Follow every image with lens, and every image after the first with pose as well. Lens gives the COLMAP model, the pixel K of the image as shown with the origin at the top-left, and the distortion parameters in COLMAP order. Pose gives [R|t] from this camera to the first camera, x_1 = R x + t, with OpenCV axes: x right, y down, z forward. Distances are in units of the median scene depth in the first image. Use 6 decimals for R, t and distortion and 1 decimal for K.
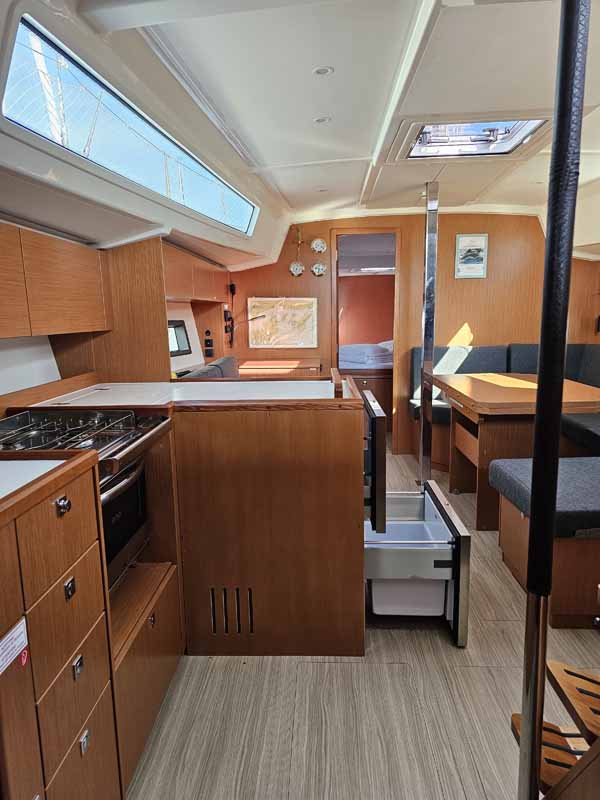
lens RADIAL K [[539.6, 0, 306.2], [0, 539.6, 412.7], [0, 0, 1]] dist [0.075380, -0.068095]
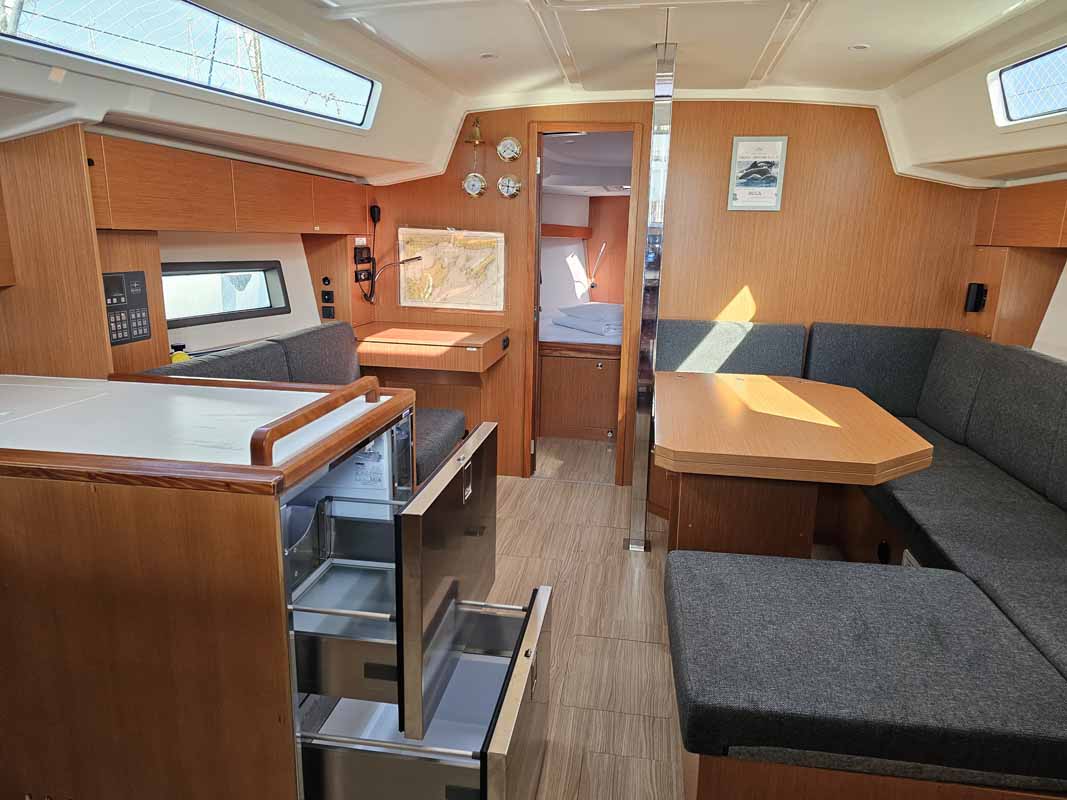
lens RADIAL K [[719.6, 0, 535.7], [0, 719.6, 409.2], [0, 0, 1]] dist [0.075380, -0.068095]
pose [[0.989967, 0.071276, -0.122004, 0.176557], [-0.064725, 0.996283, 0.056845, -0.058384], [0.125602, -0.048378, 0.990901, 0.161226]]
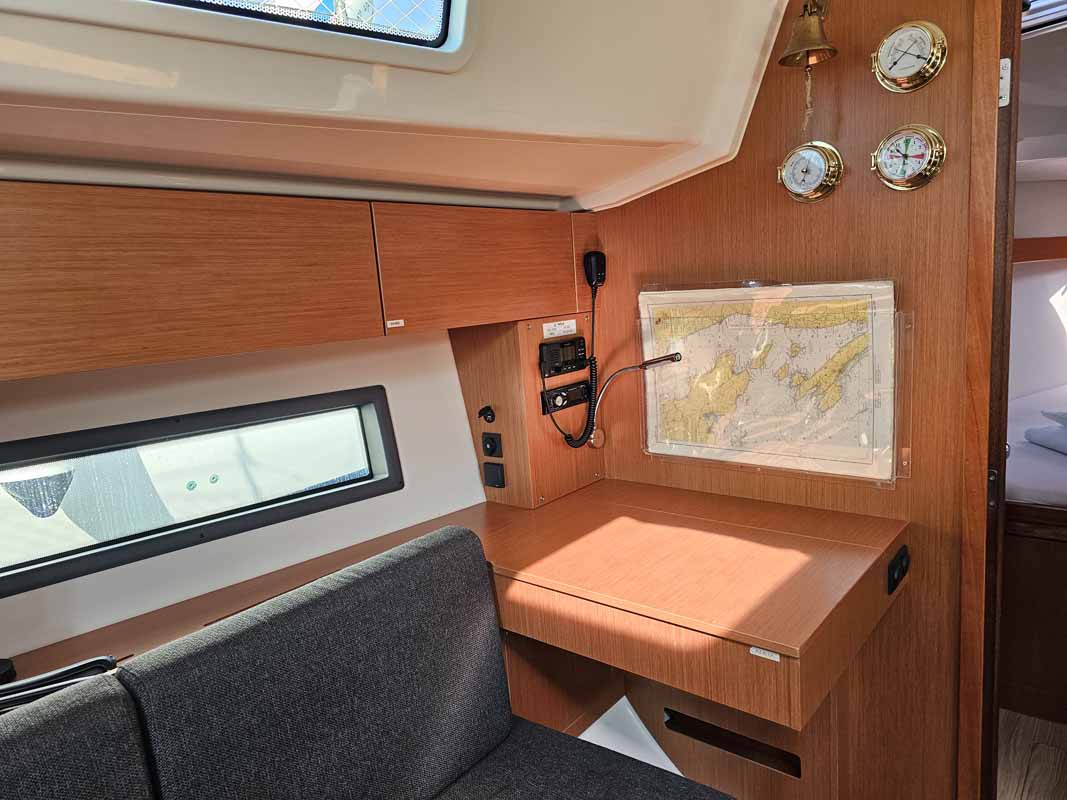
lens RADIAL K [[719.6, 0, 535.7], [0, 719.6, 409.2], [0, 0, 1]] dist [0.075380, -0.068095]
pose [[0.784889, 0.064313, -0.616290, 0.099521], [-0.052735, 0.997924, 0.036977, -0.162063], [0.617389, 0.003477, 0.786651, 0.661171]]
